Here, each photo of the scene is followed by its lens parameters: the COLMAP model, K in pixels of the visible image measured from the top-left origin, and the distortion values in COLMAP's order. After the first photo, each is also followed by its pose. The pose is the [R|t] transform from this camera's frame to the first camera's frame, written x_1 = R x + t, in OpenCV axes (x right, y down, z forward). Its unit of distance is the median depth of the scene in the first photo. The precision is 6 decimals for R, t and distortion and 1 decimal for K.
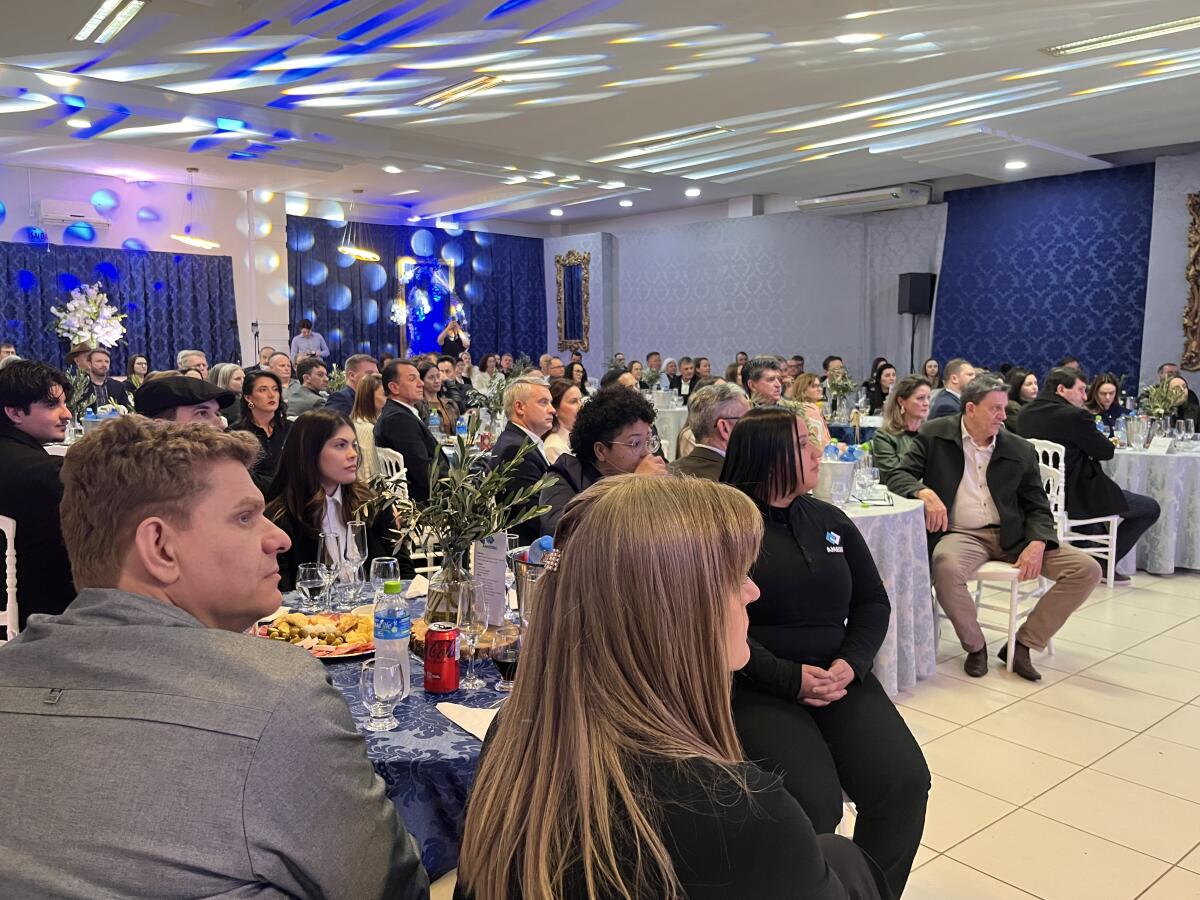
lens RADIAL K [[926.3, 0, 601.0], [0, 926.3, 464.3], [0, 0, 1]] dist [0.045283, -0.062716]
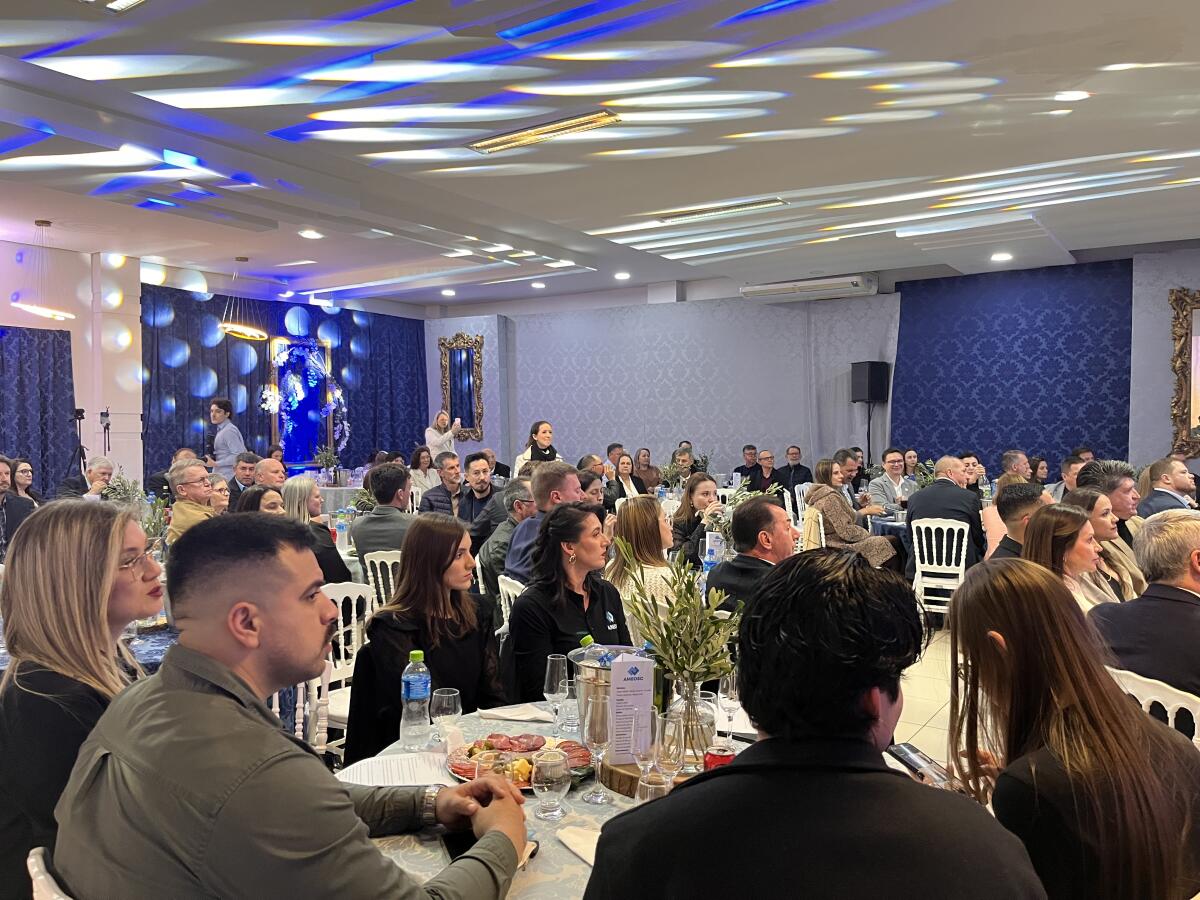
lens RADIAL K [[895.7, 0, 592.1], [0, 895.7, 448.8], [0, 0, 1]] dist [0.046997, -0.059858]
pose [[0.965672, -0.012798, 0.259451, -0.165186], [0.039924, 0.994231, -0.099554, -0.025411], [-0.256680, 0.106495, 0.960611, 0.141325]]
